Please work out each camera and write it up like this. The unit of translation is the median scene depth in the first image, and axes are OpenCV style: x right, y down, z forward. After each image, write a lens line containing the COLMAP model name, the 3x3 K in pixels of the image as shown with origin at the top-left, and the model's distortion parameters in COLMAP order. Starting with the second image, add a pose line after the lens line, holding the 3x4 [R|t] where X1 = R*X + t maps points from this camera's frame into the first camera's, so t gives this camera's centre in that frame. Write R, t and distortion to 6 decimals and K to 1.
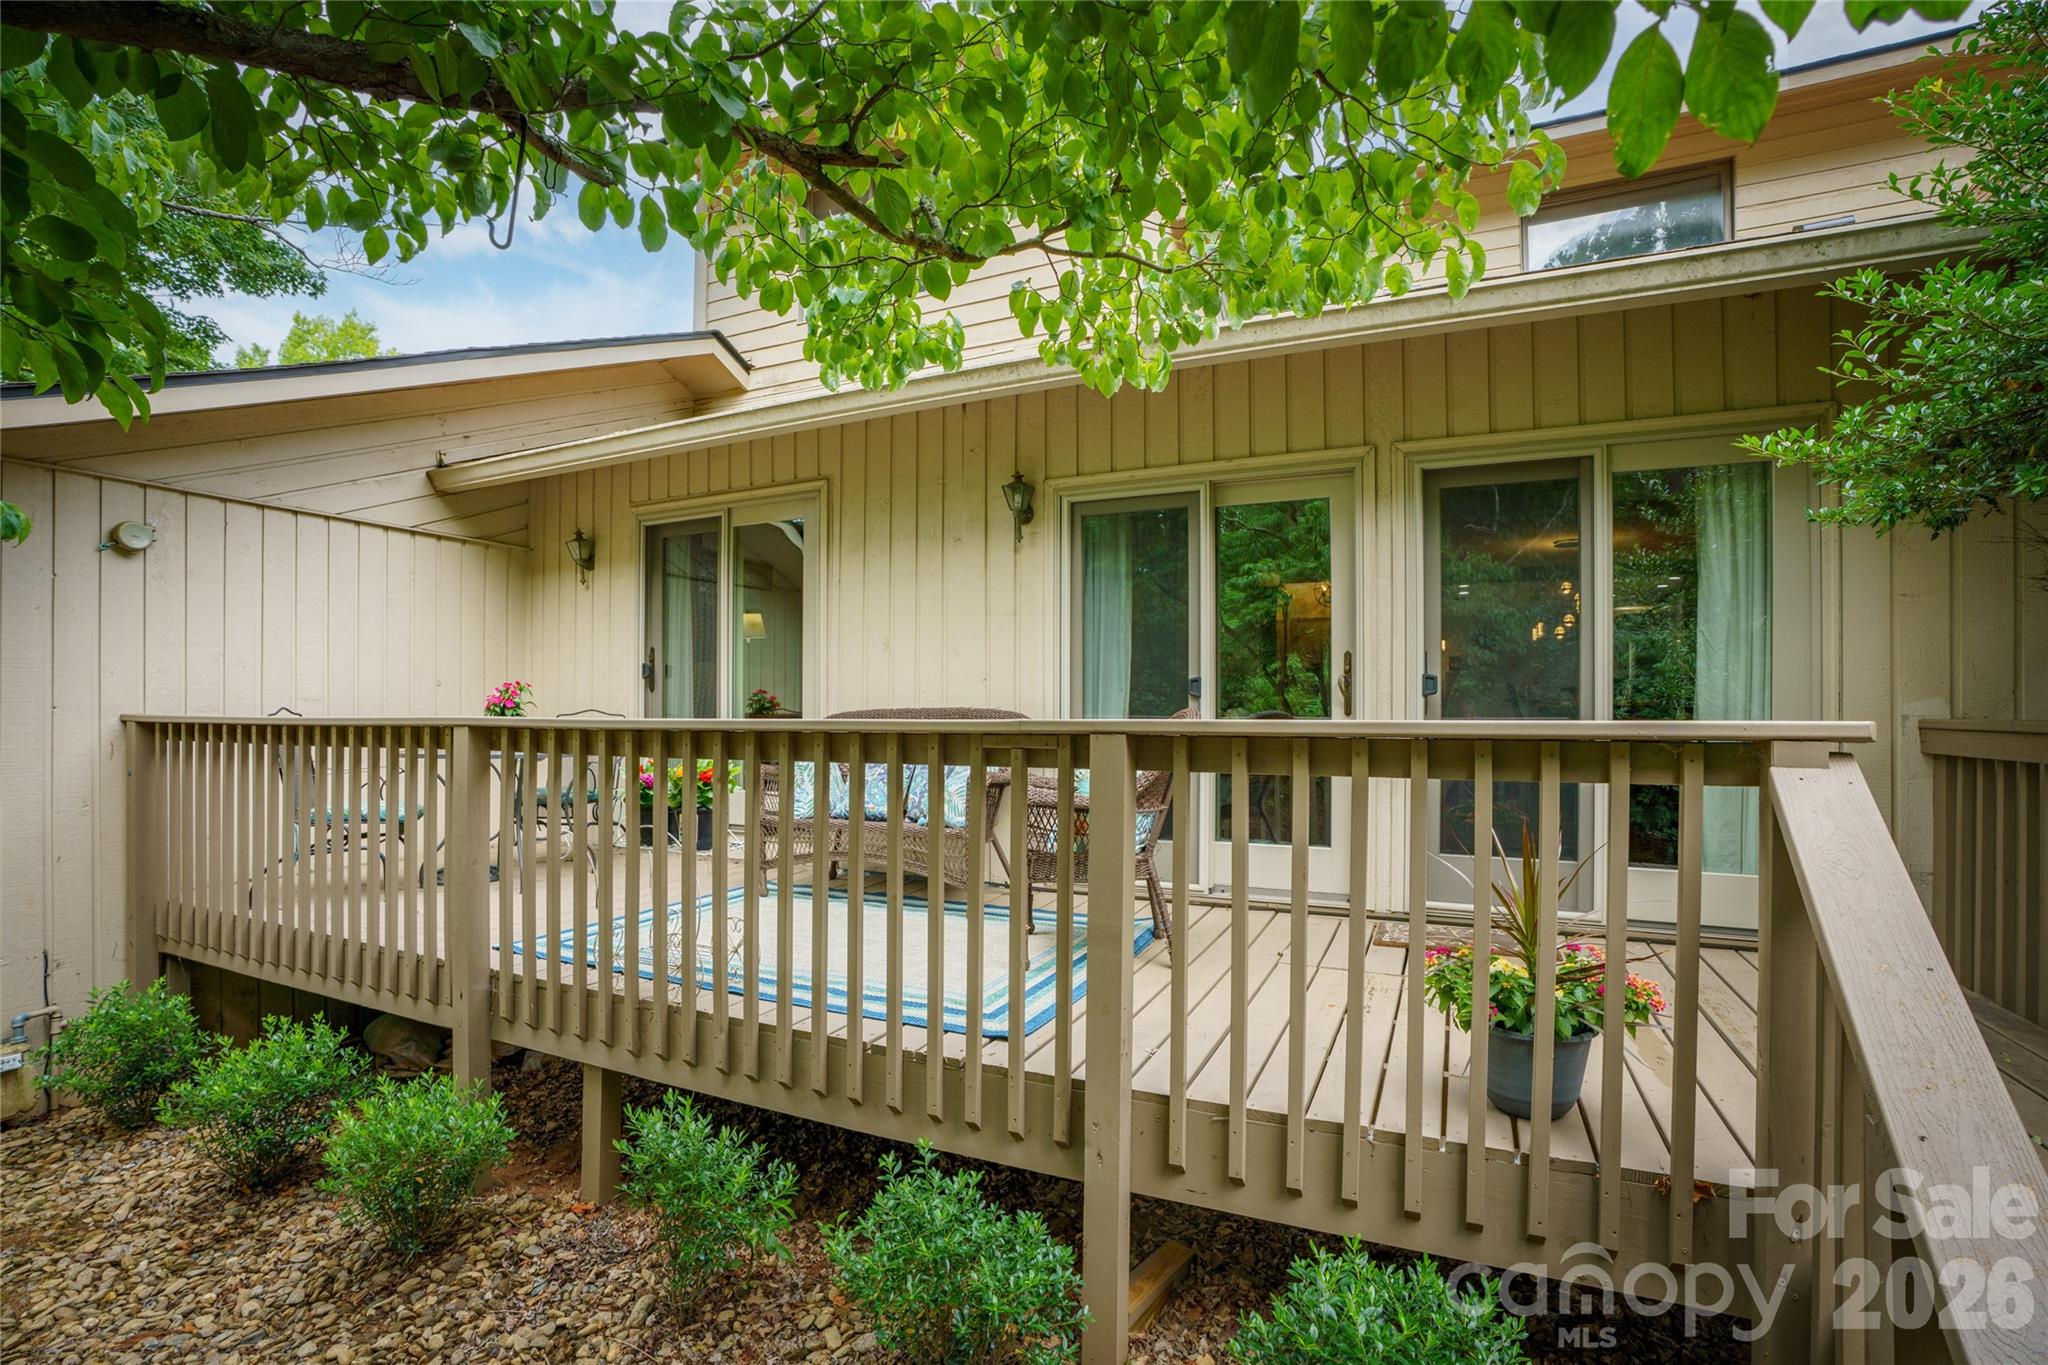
lens RADIAL K [[932.3, 0, 1026.9], [0, 932.3, 703.5], [0, 0, 1]] dist [-0.031035, 0.002163]
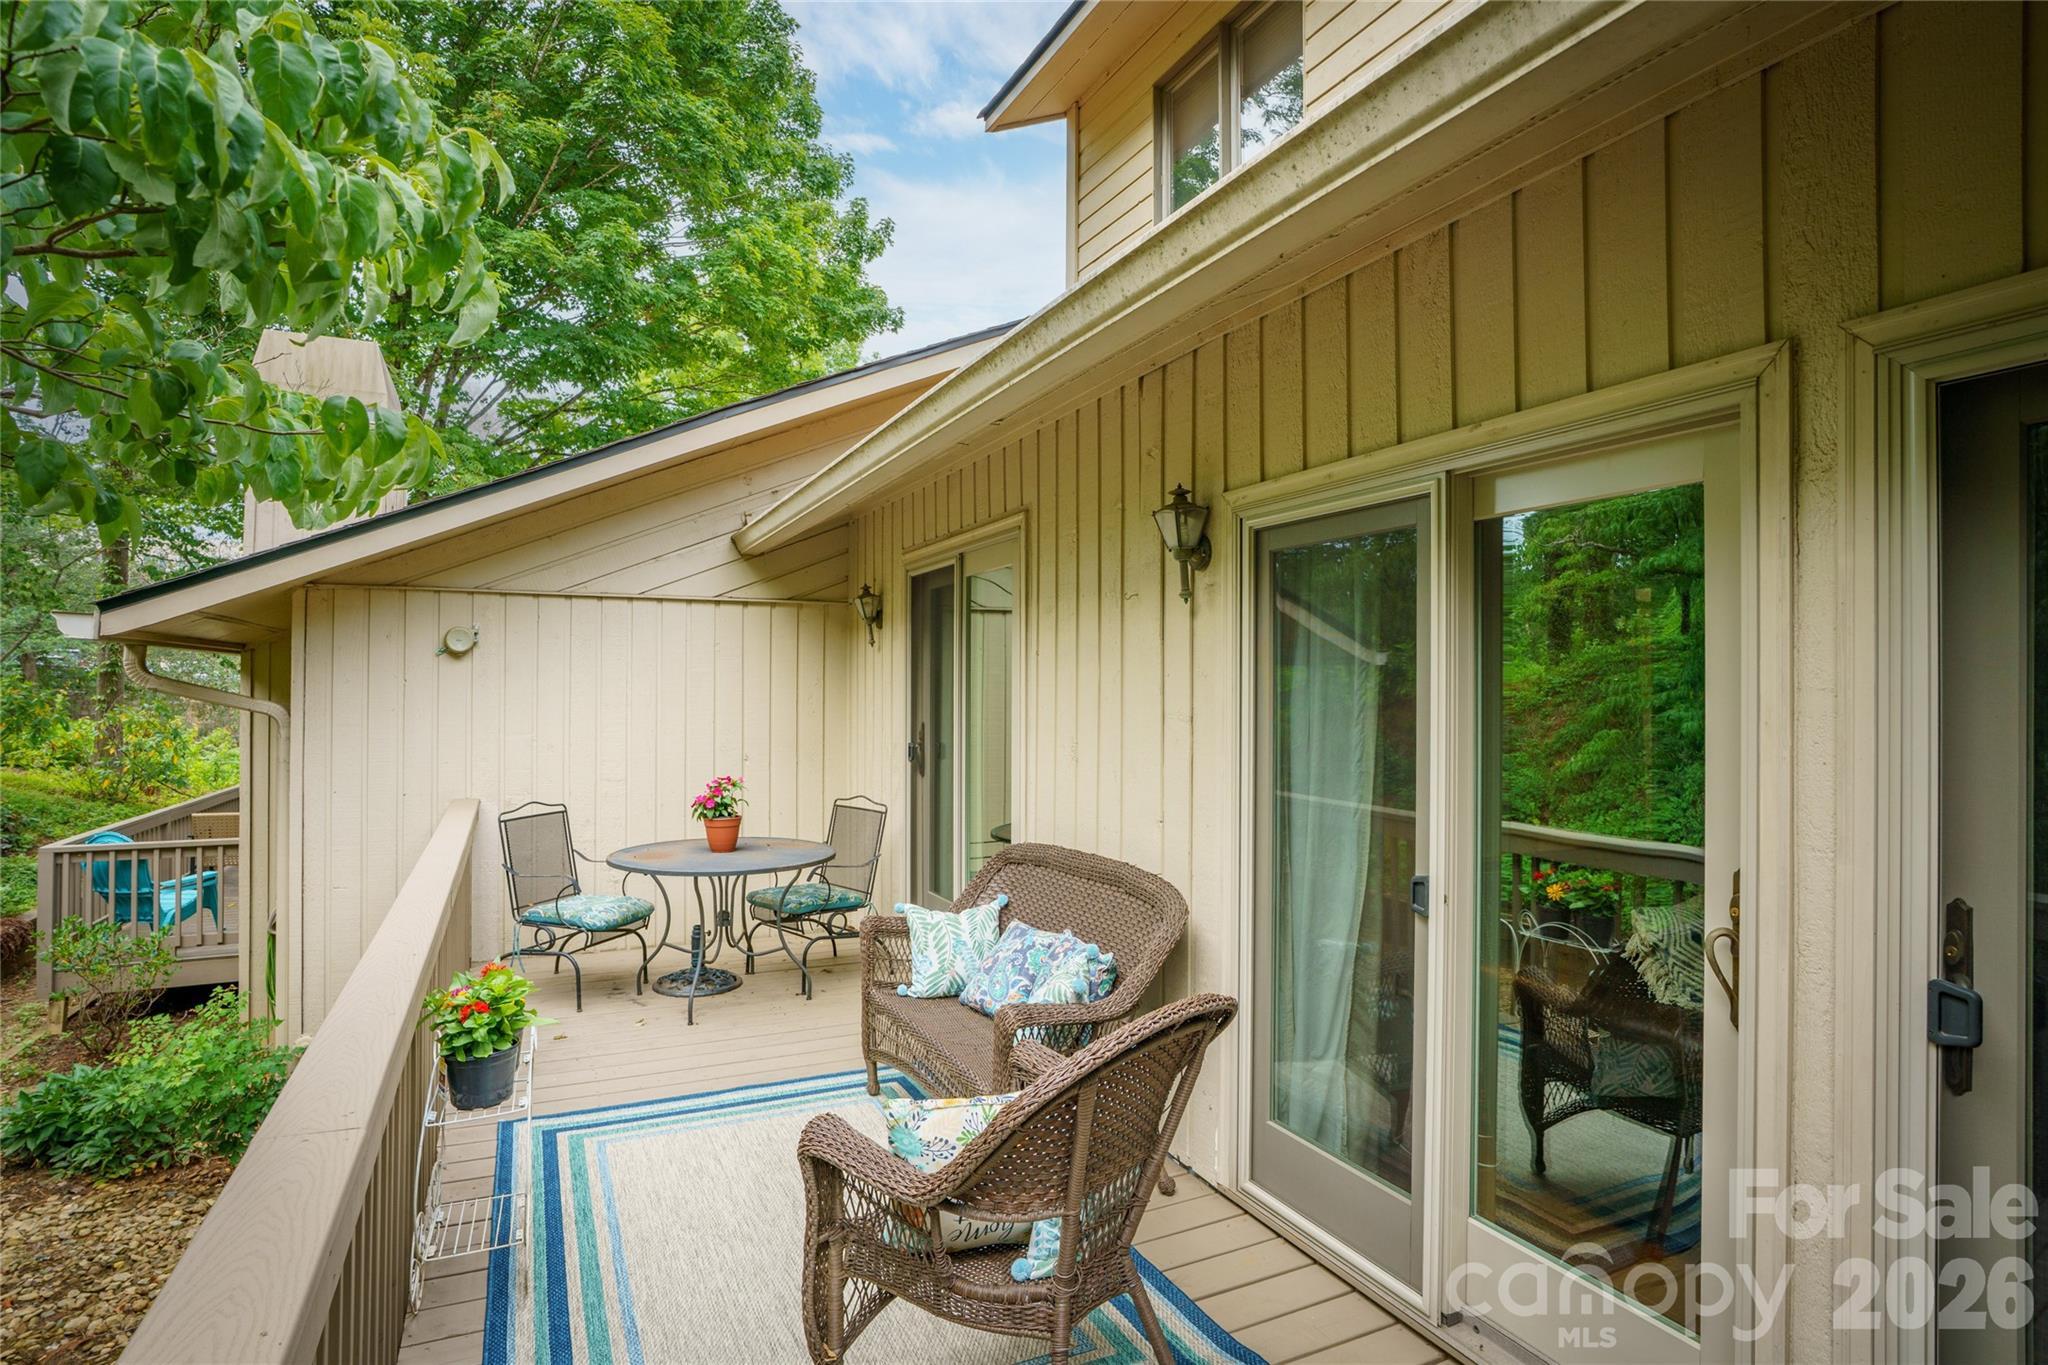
lens RADIAL K [[1061.3, 0, 1028.2], [0, 1061.3, 679.8], [0, 0, 1]] dist [0.000649, 0.000551]
pose [[0.770775, -0.003361, -0.637099, 0.340805], [0.006754, 0.999973, 0.002896, -0.121251], [0.637072, -0.006535, 0.770777, 0.397333]]
